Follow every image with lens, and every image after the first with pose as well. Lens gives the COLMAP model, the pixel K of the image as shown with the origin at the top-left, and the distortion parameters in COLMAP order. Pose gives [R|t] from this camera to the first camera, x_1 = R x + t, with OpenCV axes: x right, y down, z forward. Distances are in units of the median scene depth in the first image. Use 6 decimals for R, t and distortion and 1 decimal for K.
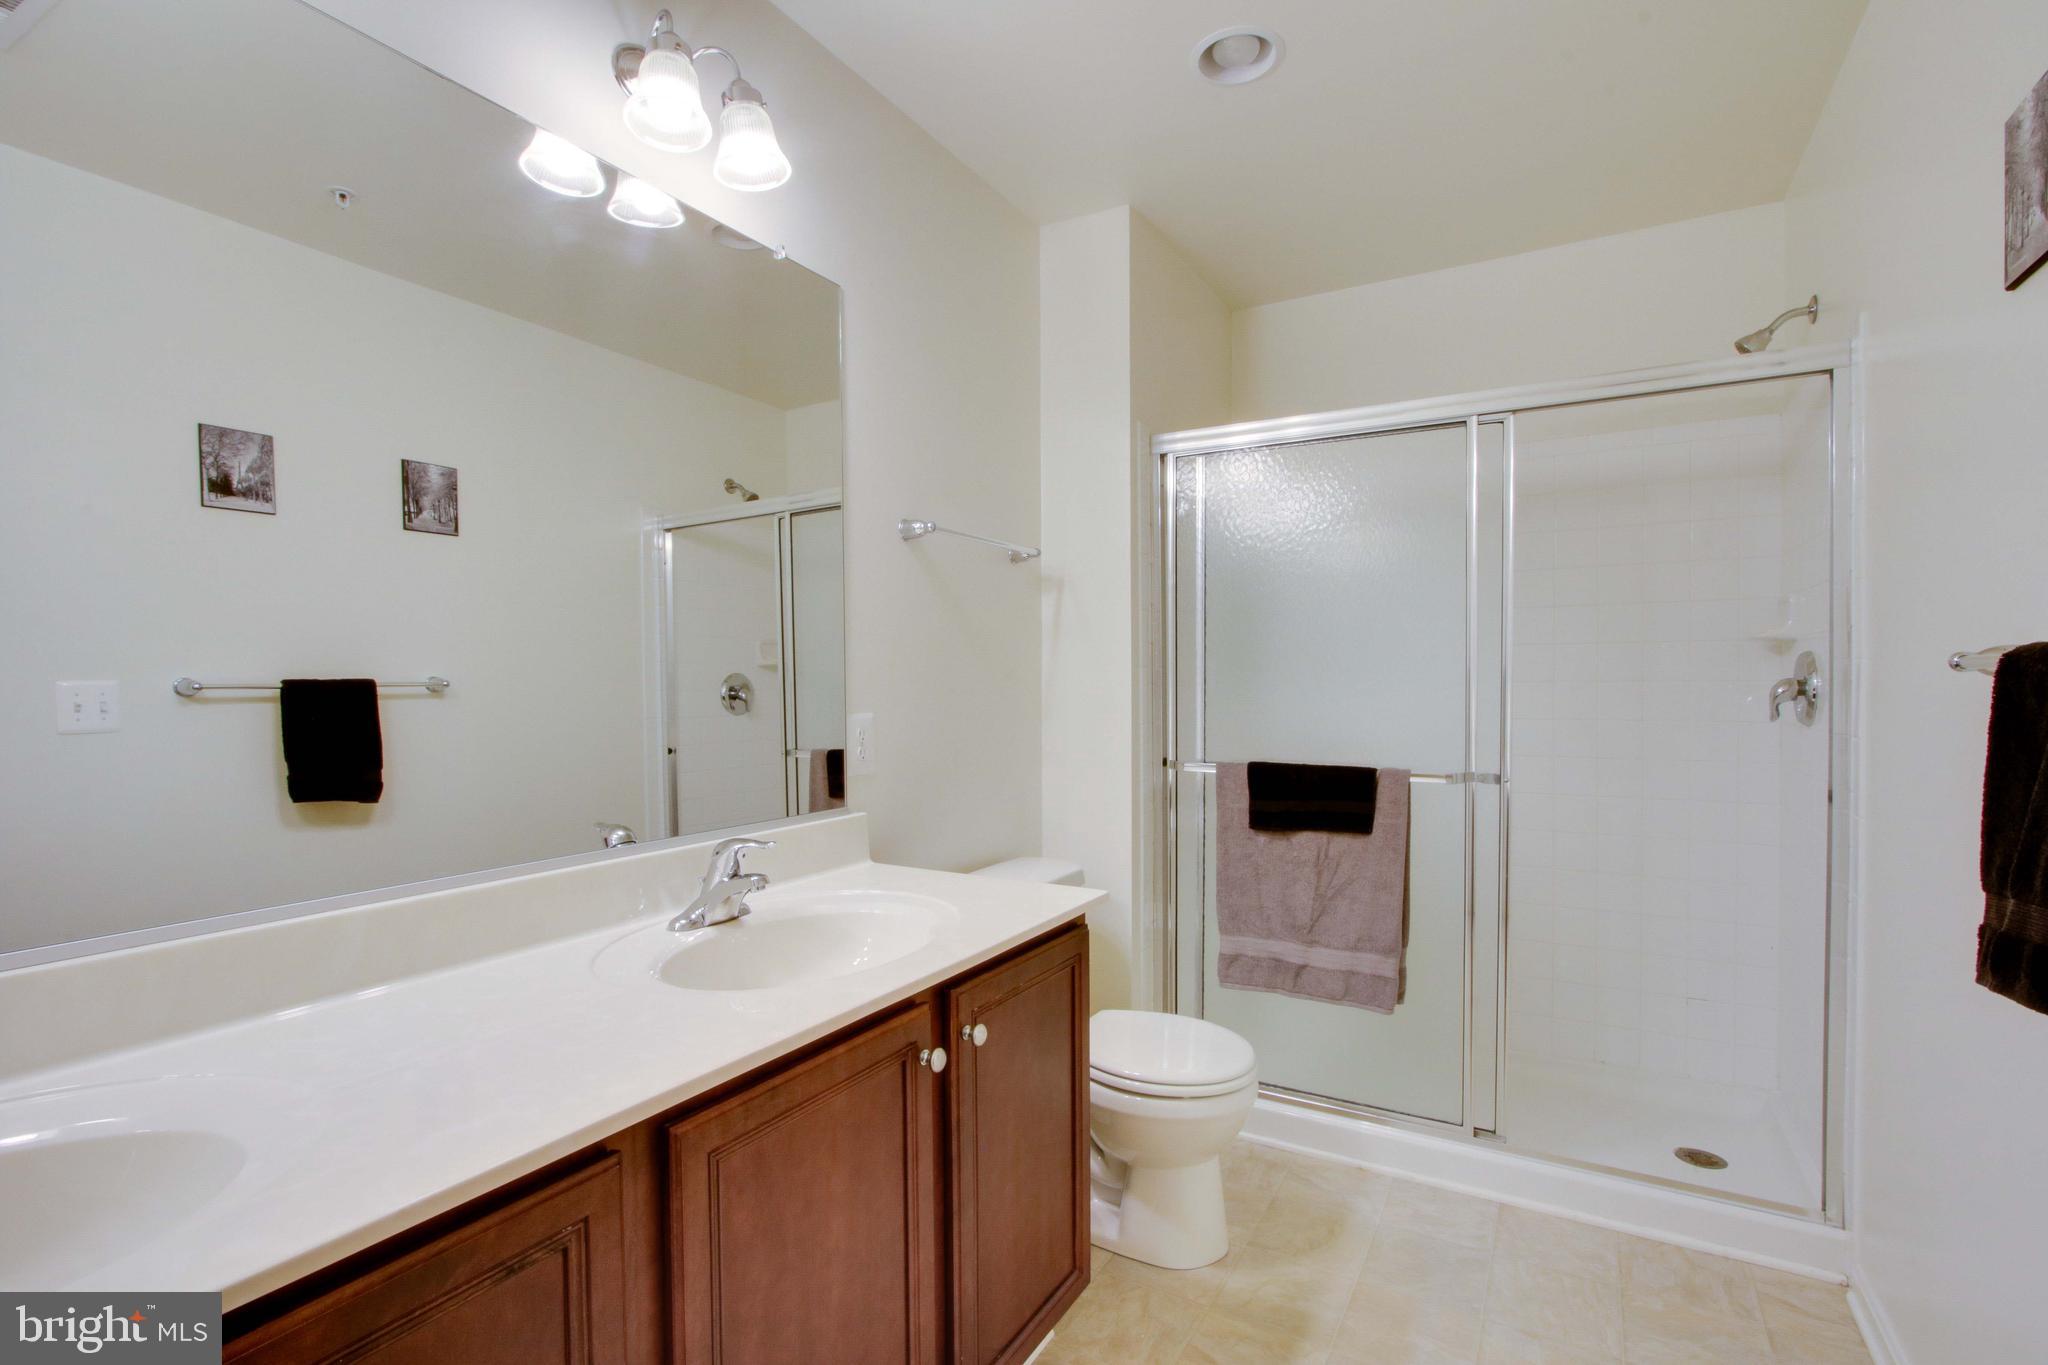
lens RADIAL K [[939.8, 0, 1035.8], [0, 939.8, 695.4], [0, 0, 1]] dist [-0.019870, 0.003780]
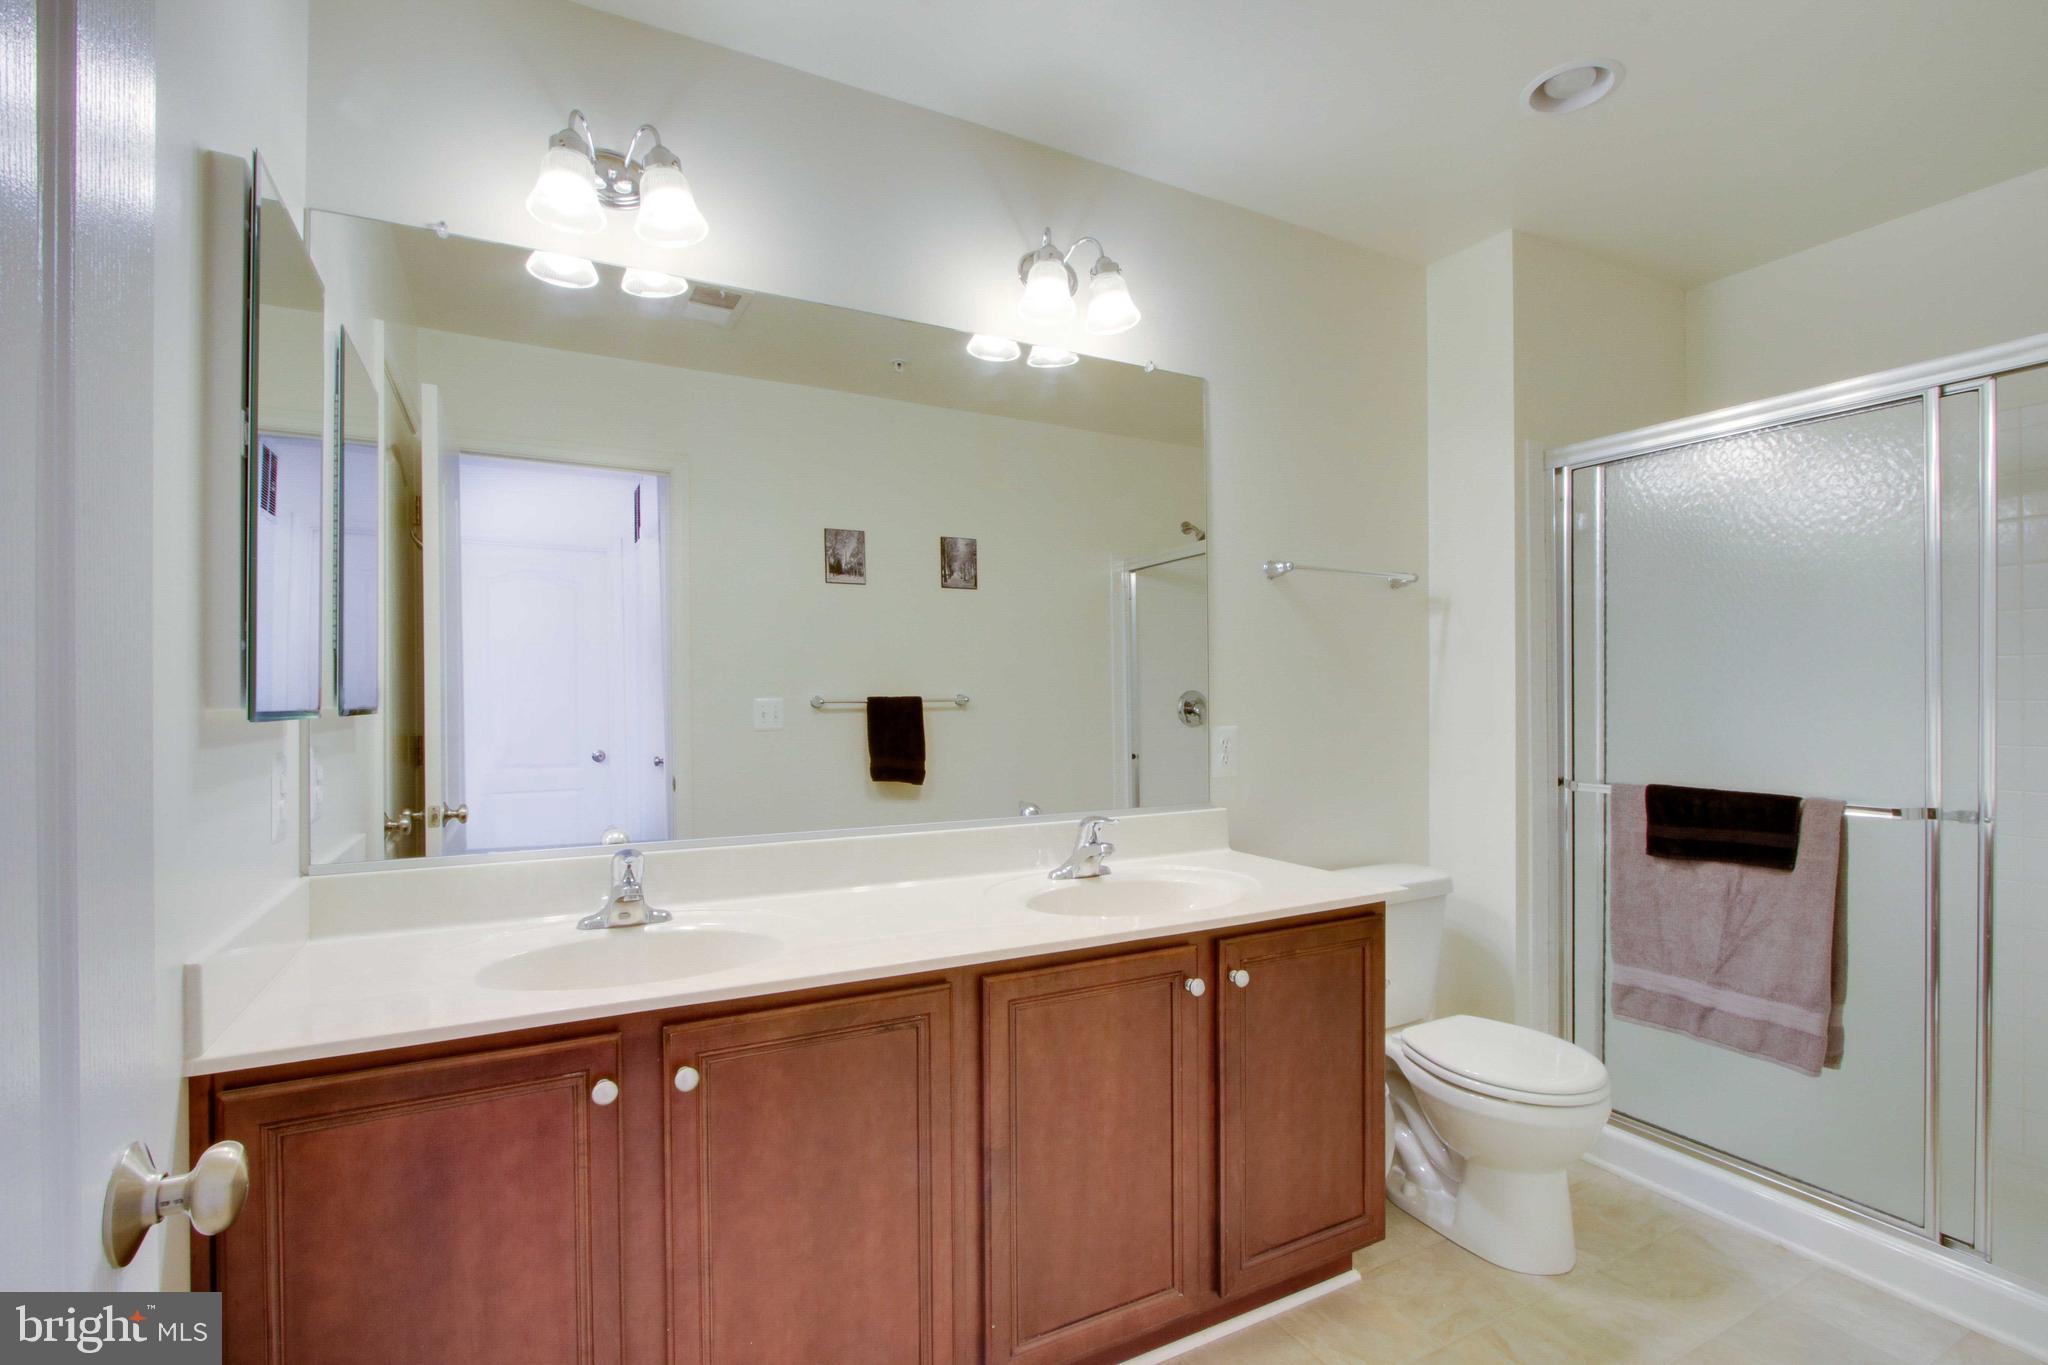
lens RADIAL K [[939.8, 0, 1038.7], [0, 939.8, 690.5], [0, 0, 1]] dist [-0.019870, 0.003780]
pose [[0.854194, -0.003085, -0.519945, 0.239904], [-0.007406, 0.999809, -0.018100, -0.002793], [0.519902, 0.019311, 0.854008, -0.156521]]
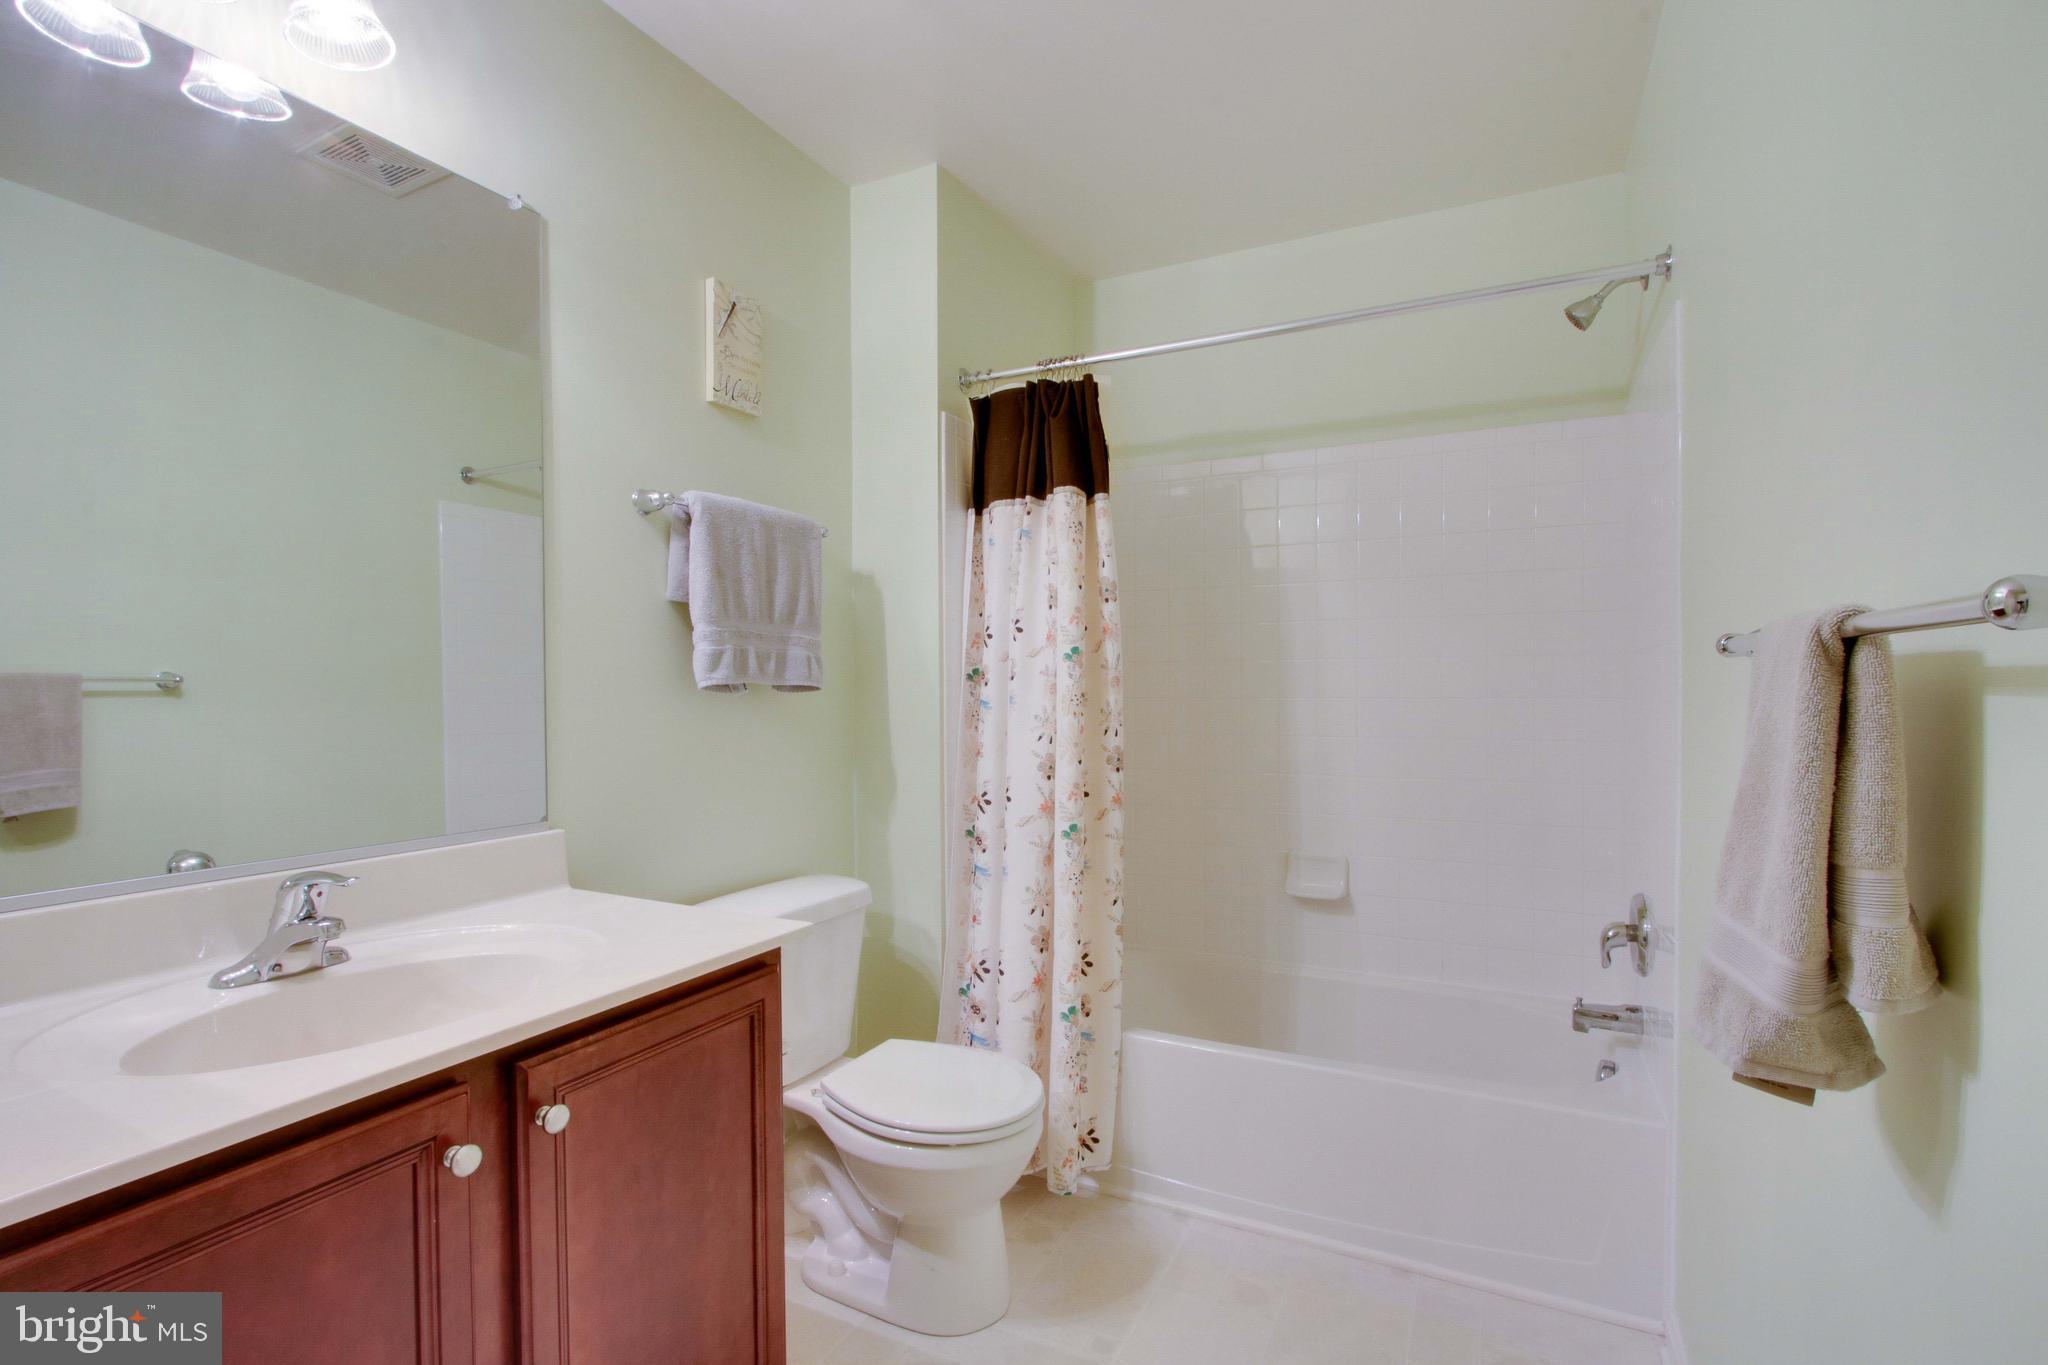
lens RADIAL K [[939.8, 0, 1085.2], [0, 939.8, 693.0], [0, 0, 1]] dist [-0.019870, 0.003780]
pose [[0.996294, -0.007738, 0.085663, 0.209537], [0.007474, 0.999966, 0.003408, 0.001287], [-0.085686, -0.002755, 0.996318, 0.112092]]
